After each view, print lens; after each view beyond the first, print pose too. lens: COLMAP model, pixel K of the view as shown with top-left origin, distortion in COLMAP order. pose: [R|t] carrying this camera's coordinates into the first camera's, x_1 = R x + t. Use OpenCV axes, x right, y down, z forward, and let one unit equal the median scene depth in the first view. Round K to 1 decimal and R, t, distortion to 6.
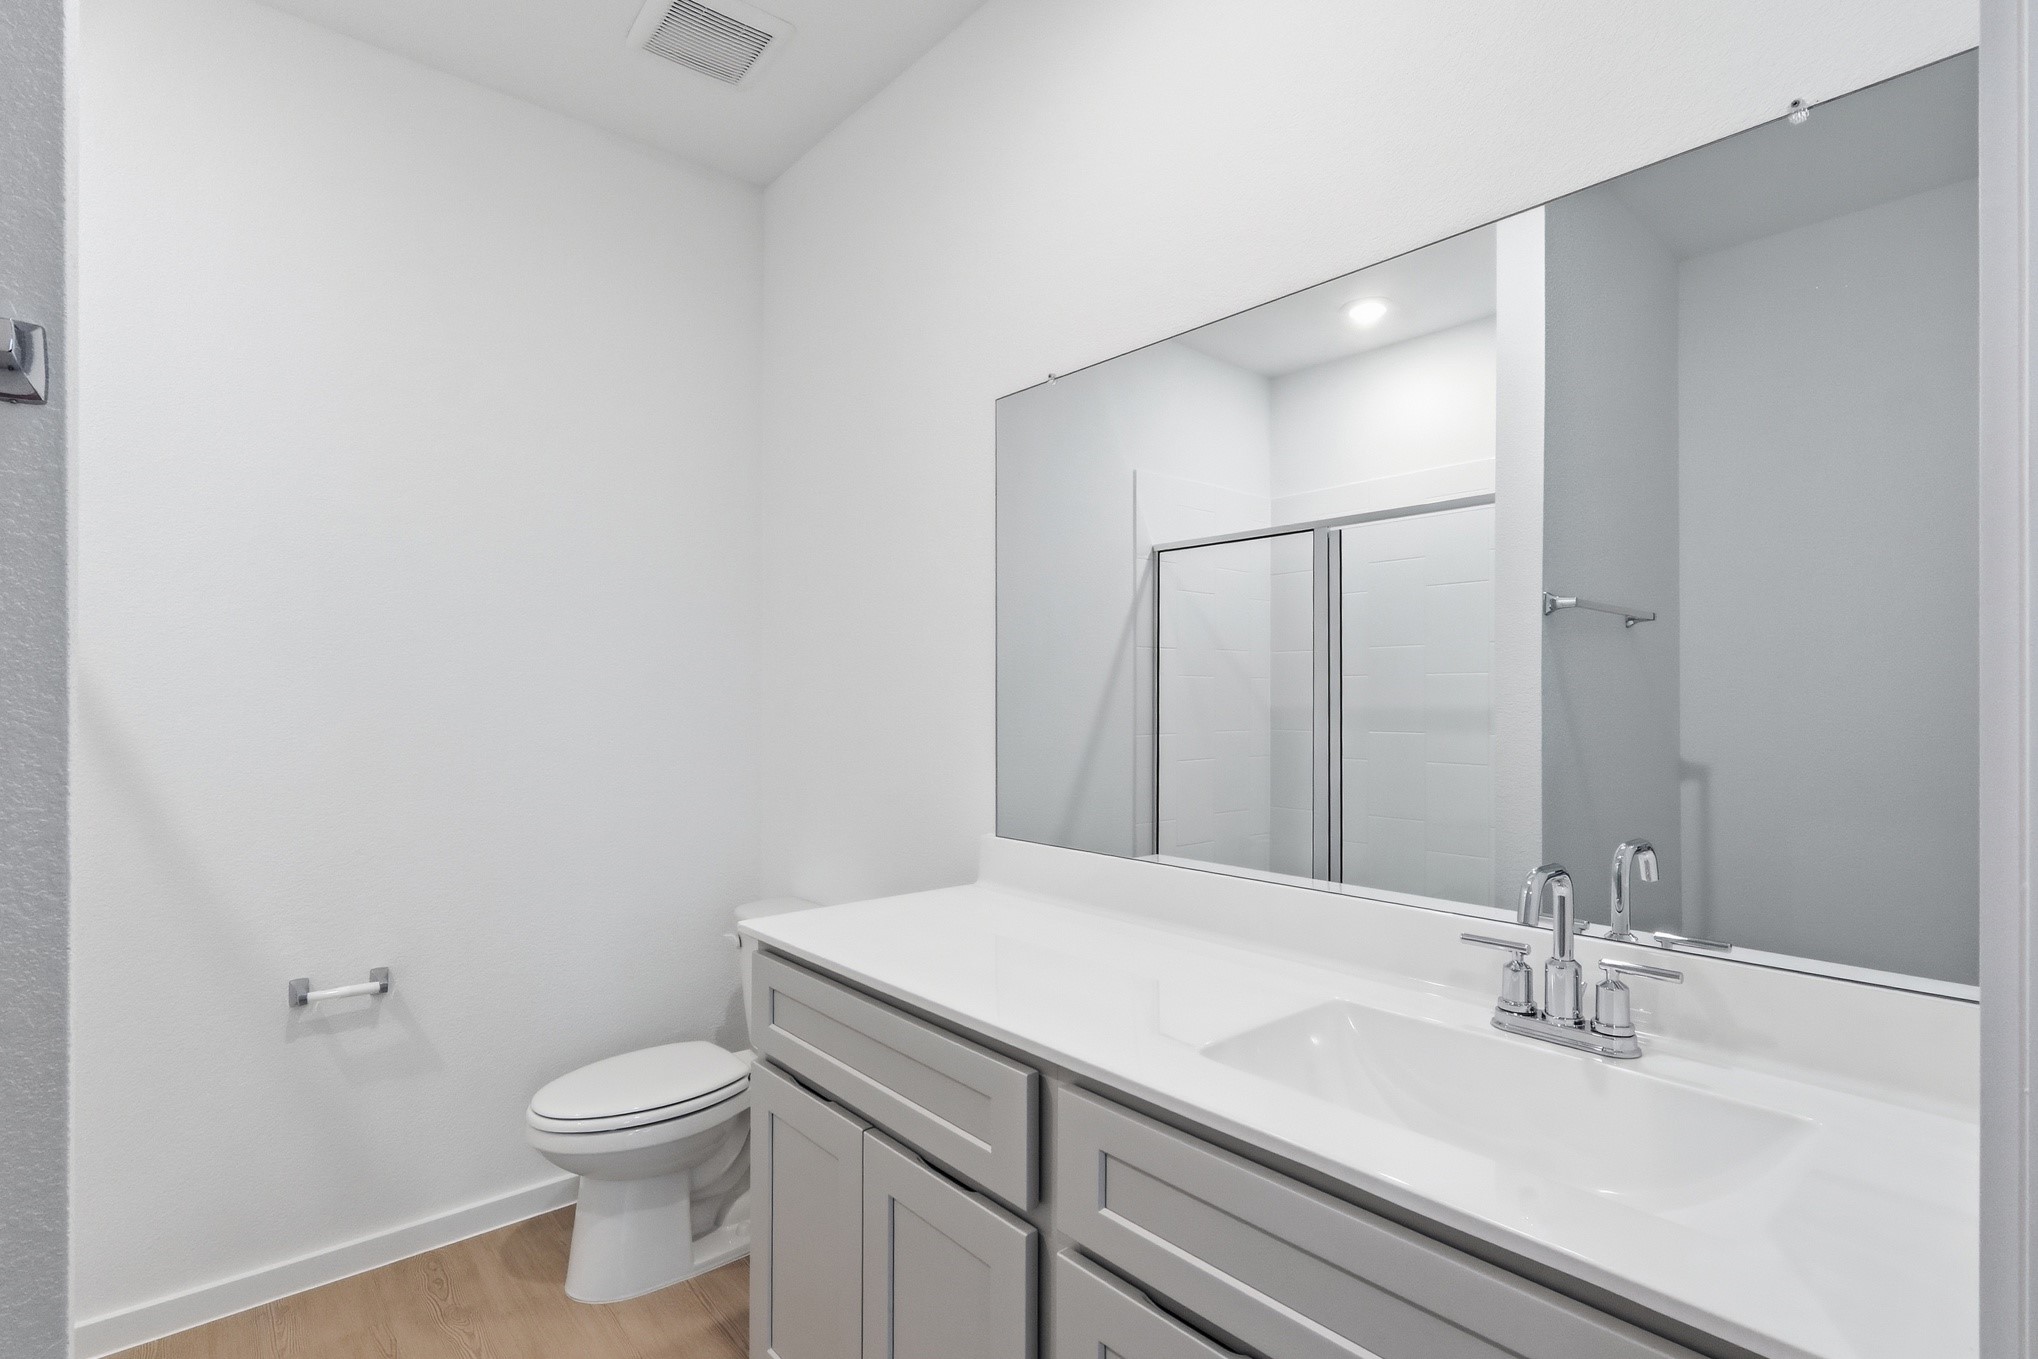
lens RADIAL K [[958.5, 0, 1019.0], [0, 958.5, 679.5], [0, 0, 1]] dist [-0.000756, 0.000033]
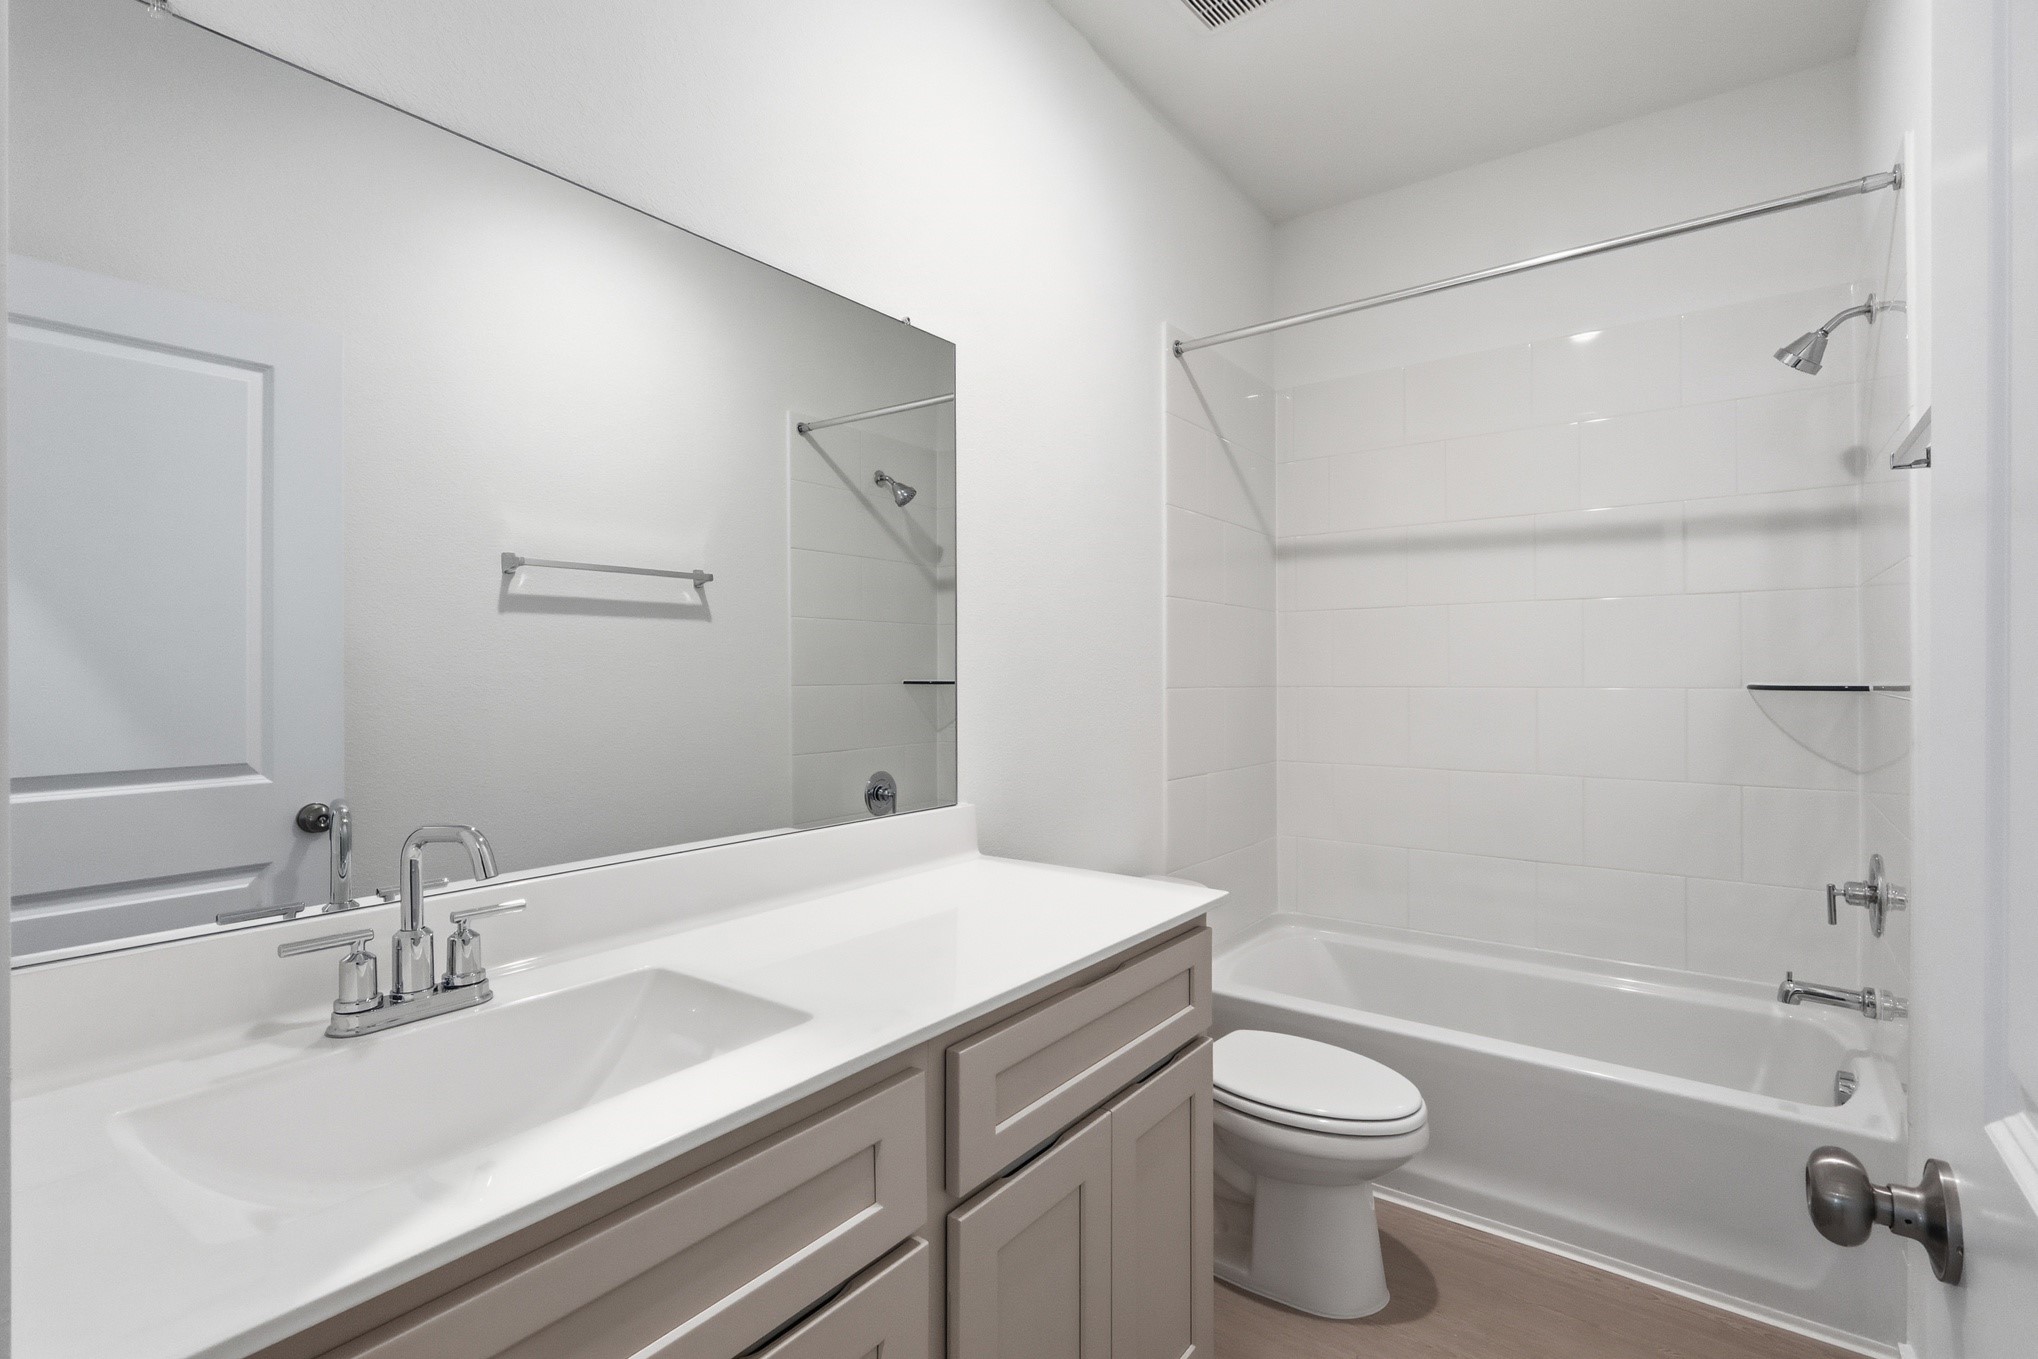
lens RADIAL K [[958.5, 0, 1019.0], [0, 958.5, 679.5], [0, 0, 1]] dist [-0.000756, 0.000033]
pose [[-0.201440, -0.012567, 0.979420, -0.529198], [-0.025306, 0.999651, 0.007622, 0.020850], [-0.979174, -0.023250, -0.201688, 0.664853]]
